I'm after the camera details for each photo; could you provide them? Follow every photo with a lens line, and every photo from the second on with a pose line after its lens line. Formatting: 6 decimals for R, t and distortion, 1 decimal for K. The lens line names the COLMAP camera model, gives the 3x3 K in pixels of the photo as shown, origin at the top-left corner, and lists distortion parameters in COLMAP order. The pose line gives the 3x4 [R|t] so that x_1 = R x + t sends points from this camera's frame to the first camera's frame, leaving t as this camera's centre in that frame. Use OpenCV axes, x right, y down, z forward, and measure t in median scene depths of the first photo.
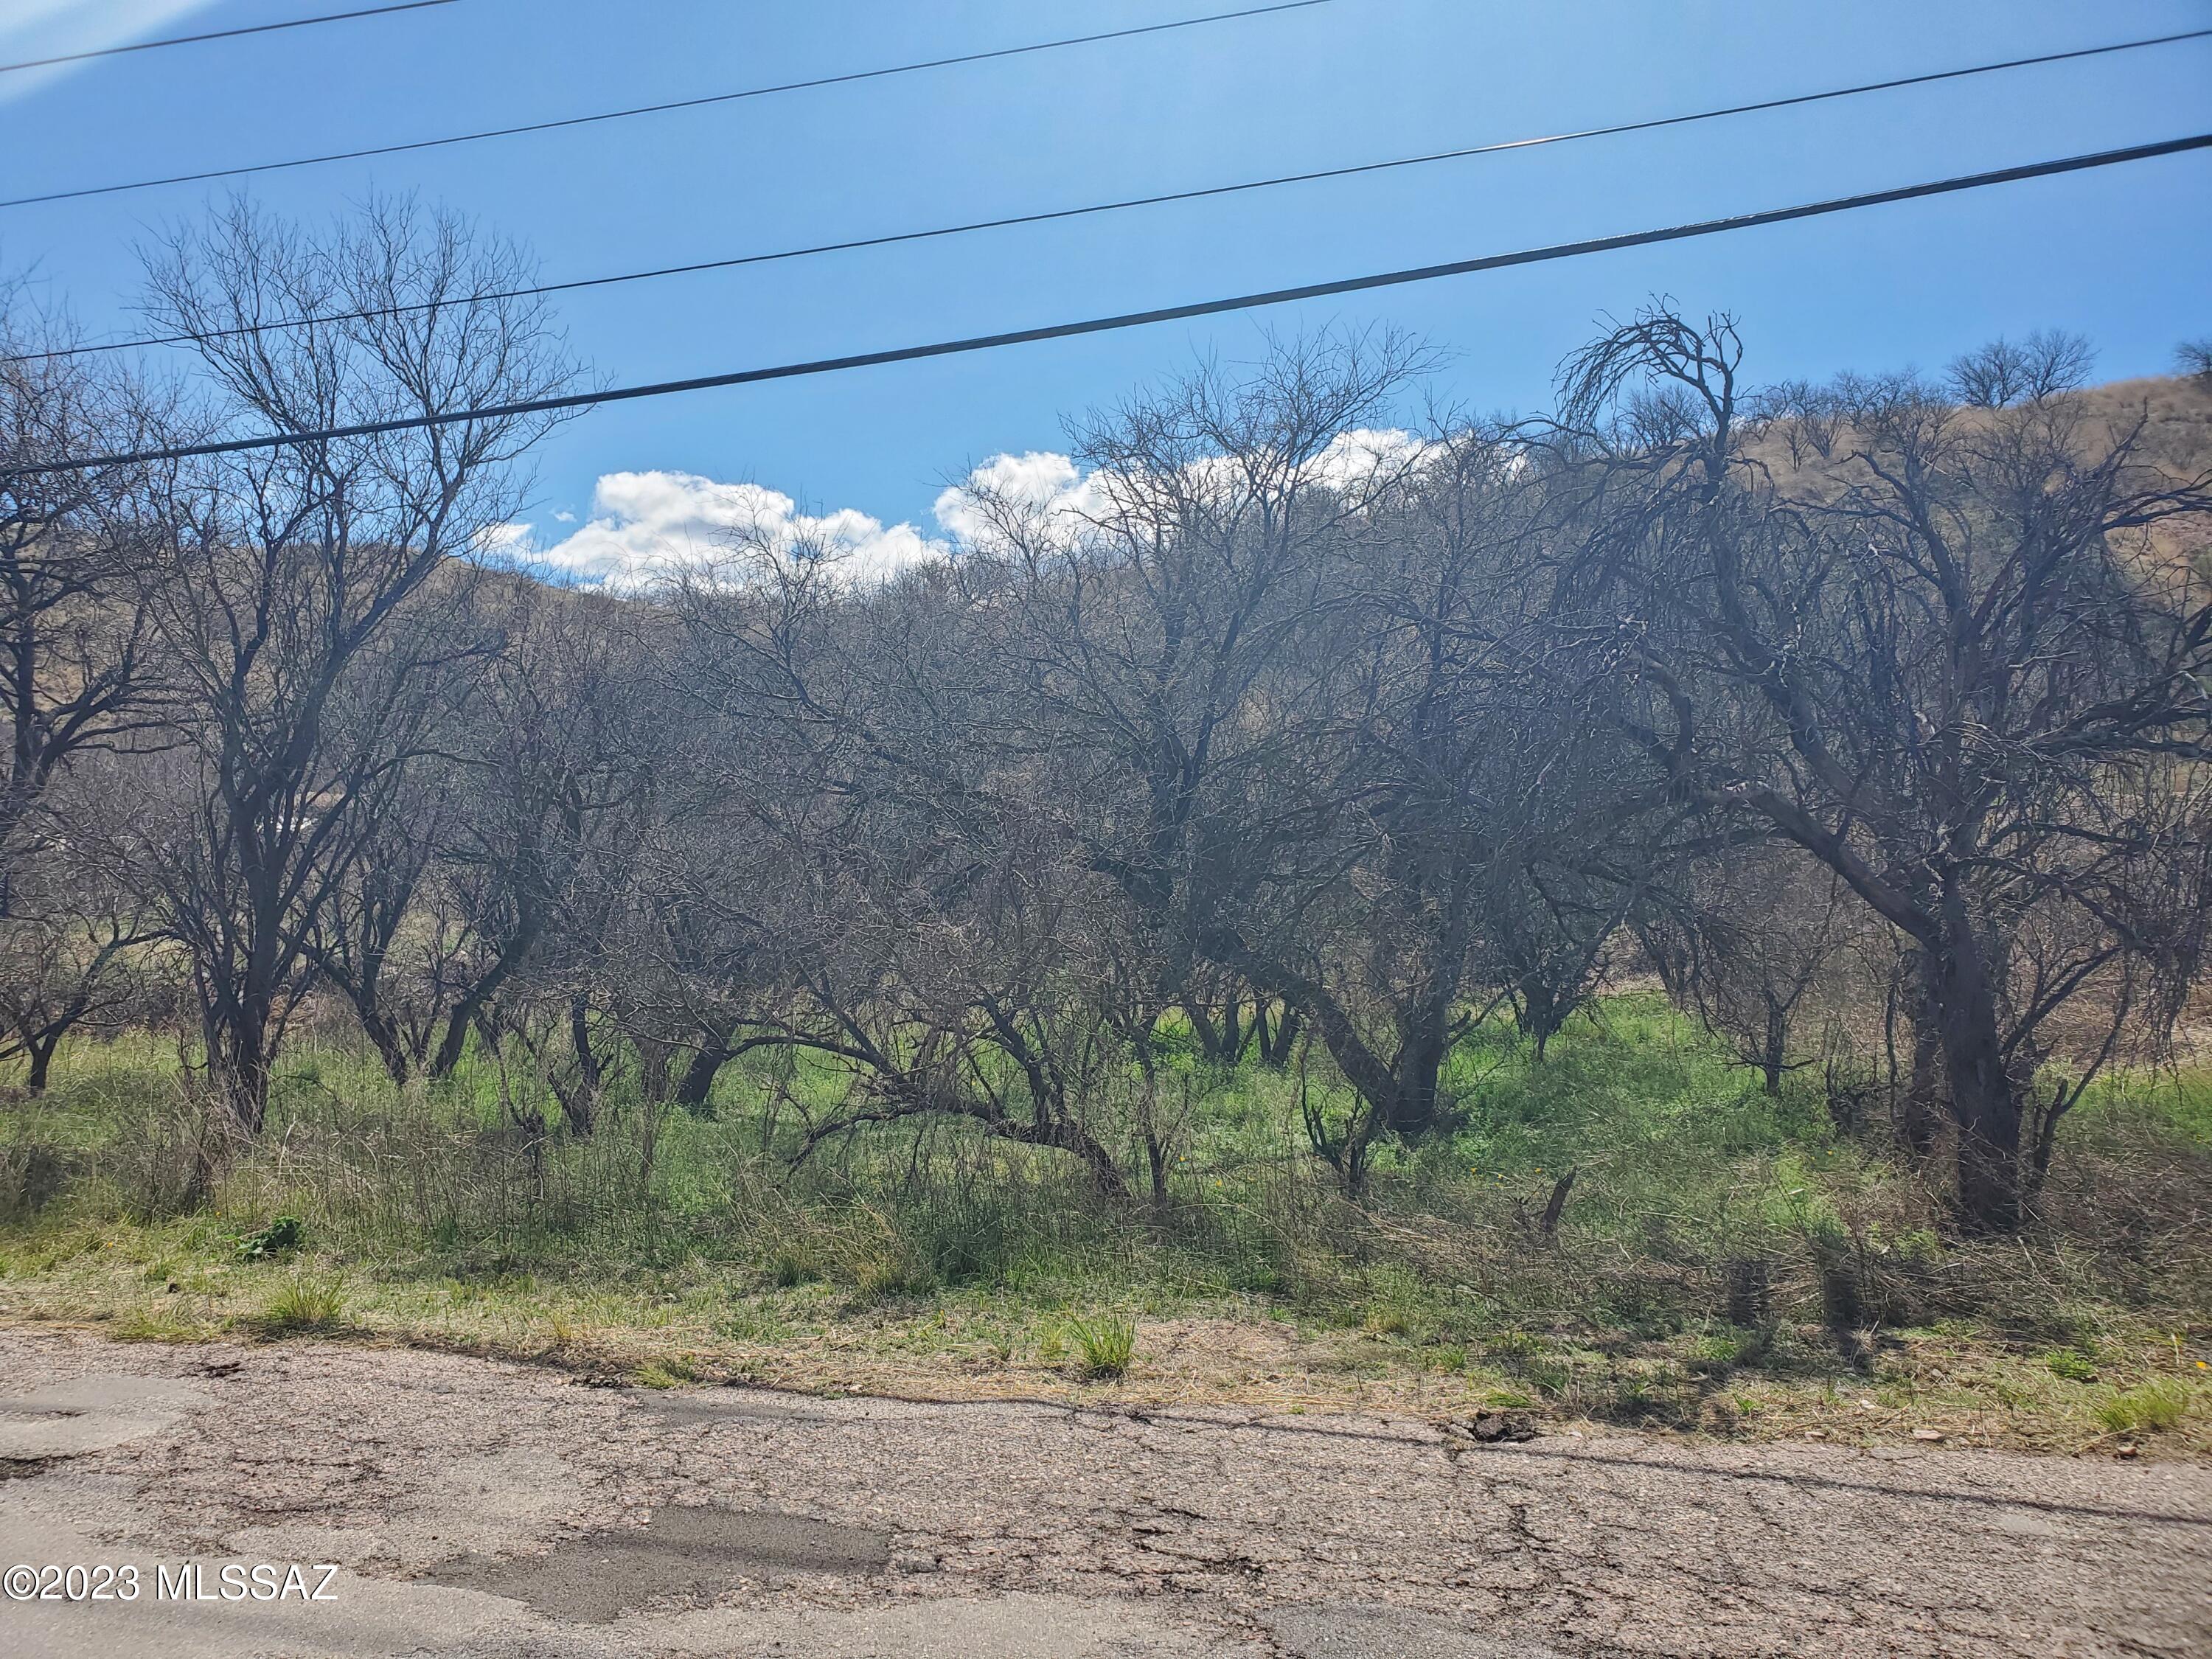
lens RADIAL K [[1689.5, 0, 1111.3], [0, 1689.5, 829.7], [0, 0, 1]] dist [-0.015471, 0.011623]
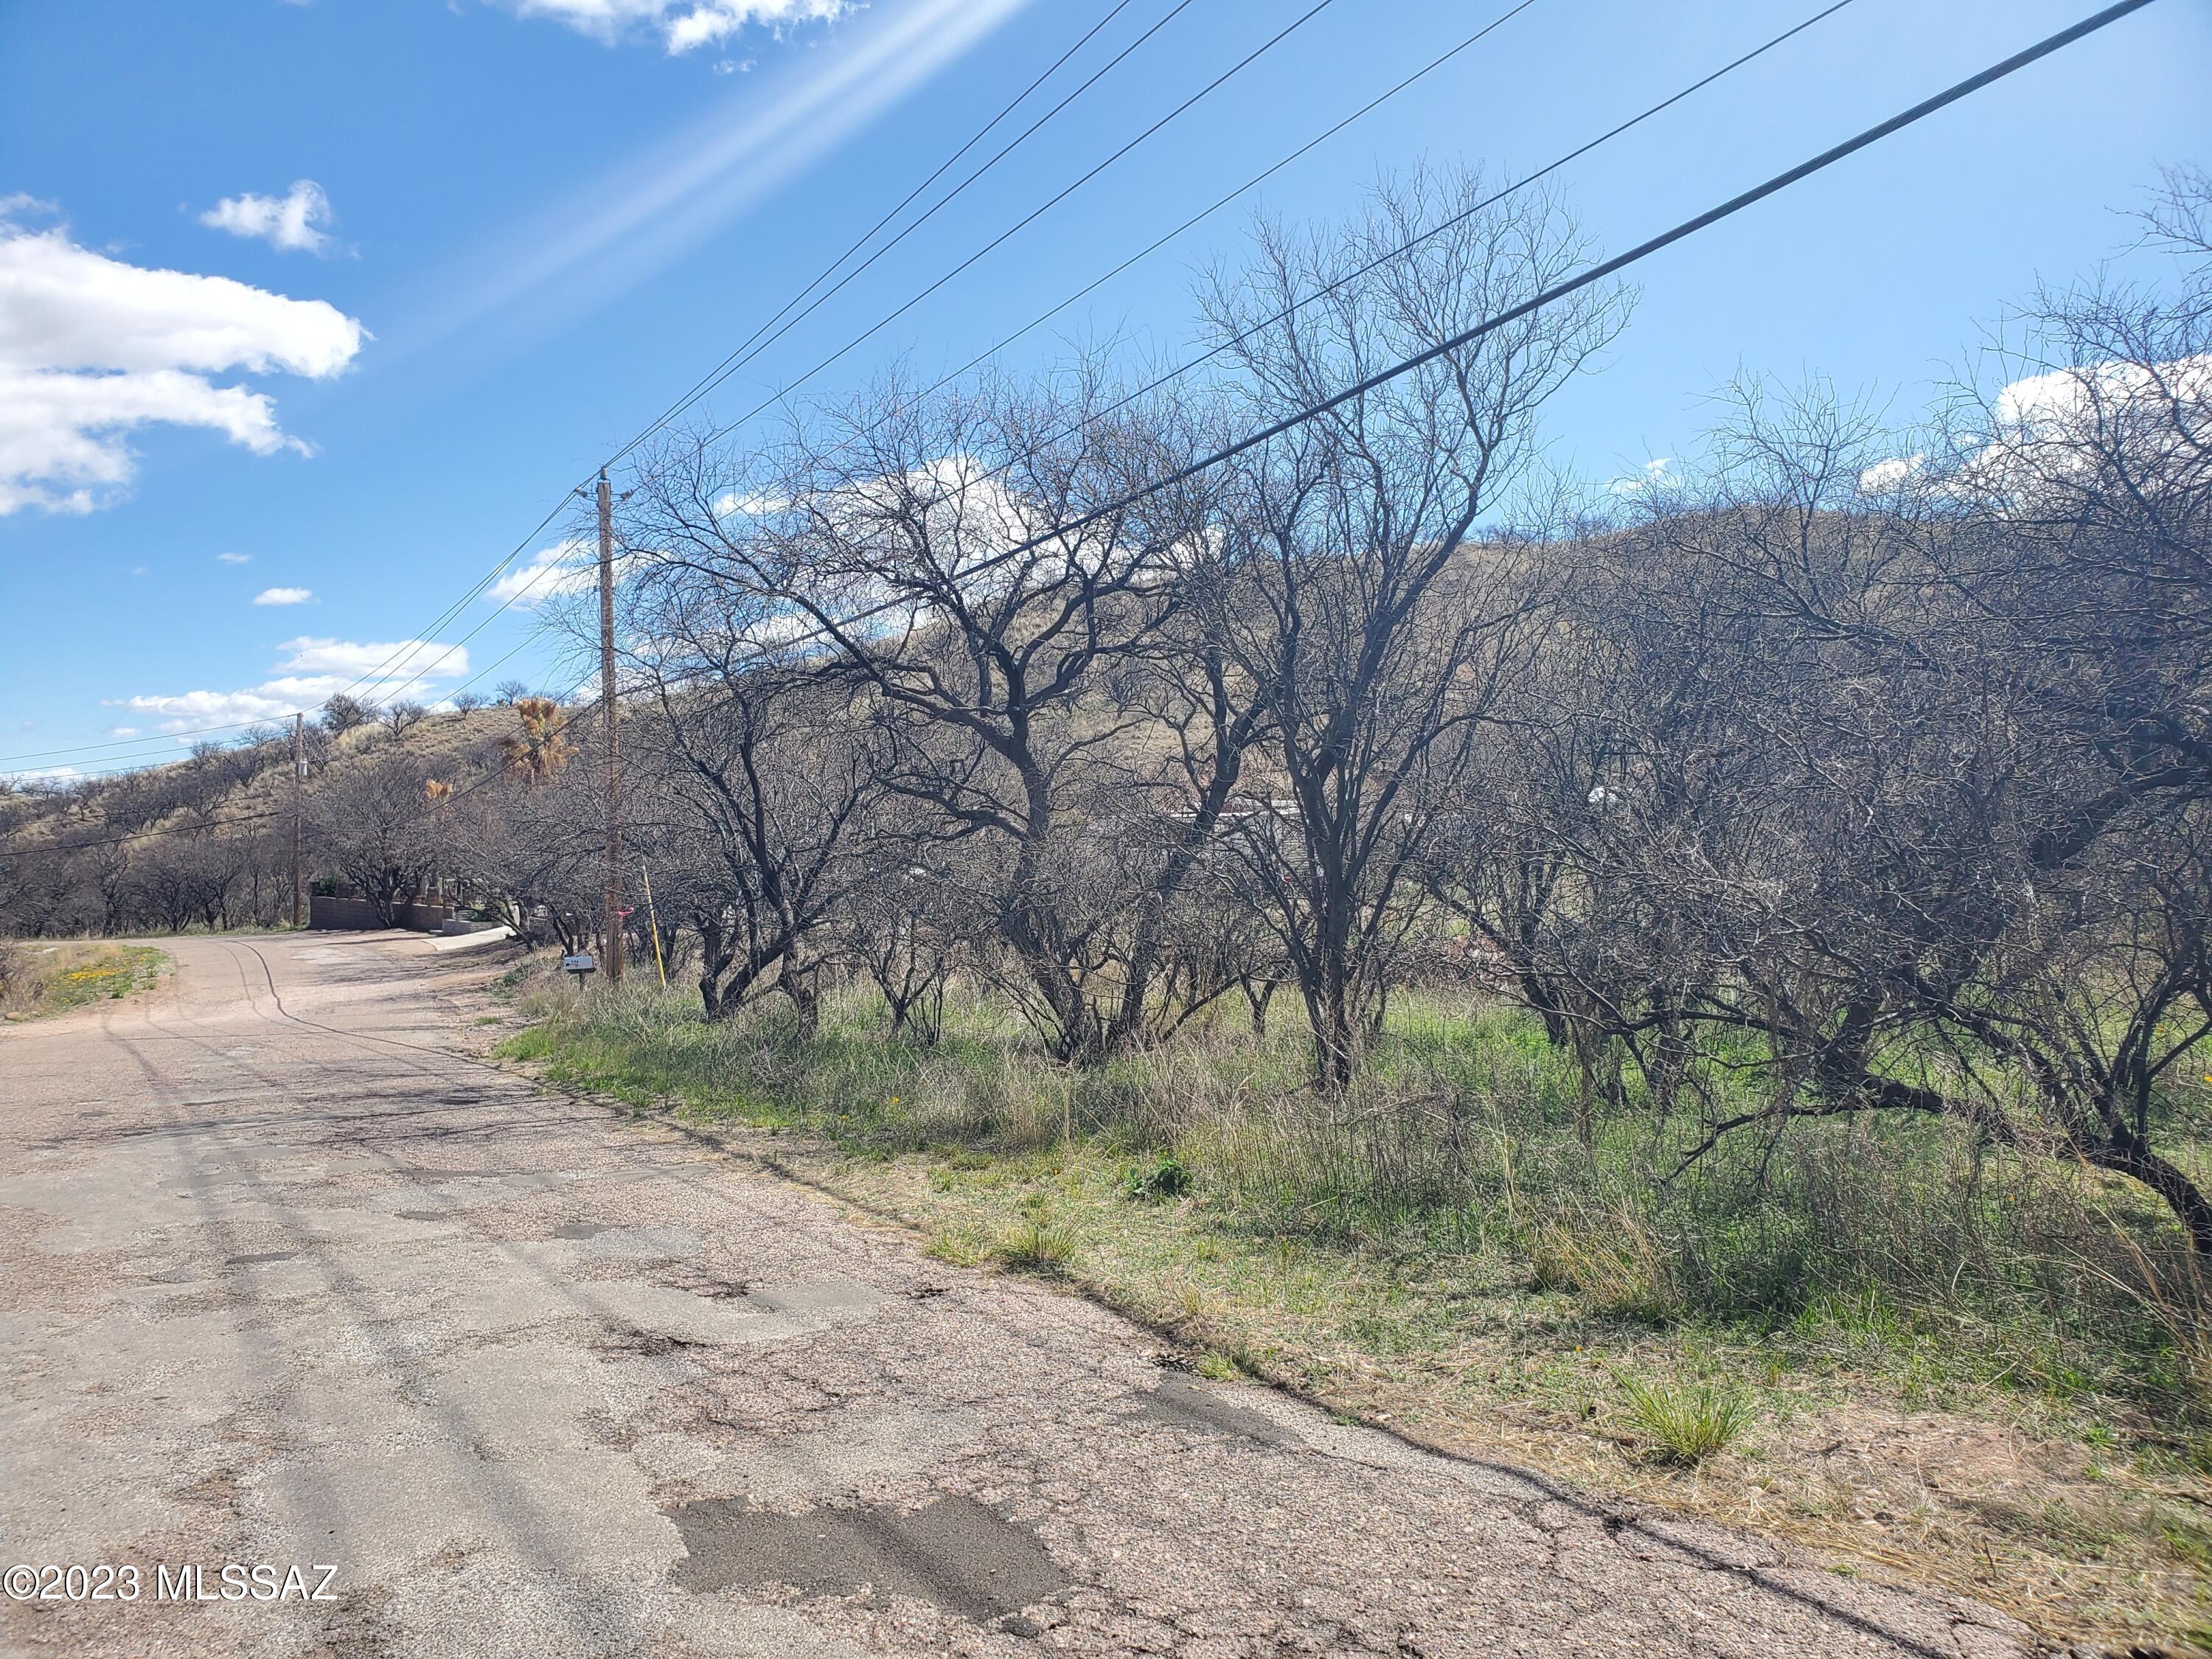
lens RADIAL K [[1689.5, 0, 1106.7], [0, 1689.5, 832.9], [0, 0, 1]] dist [-0.015471, 0.011623]
pose [[0.758306, -0.027561, -0.651316, 0.390540], [0.040536, 0.999166, 0.004914, 0.014307], [0.650638, -0.030128, 0.758791, 0.285780]]
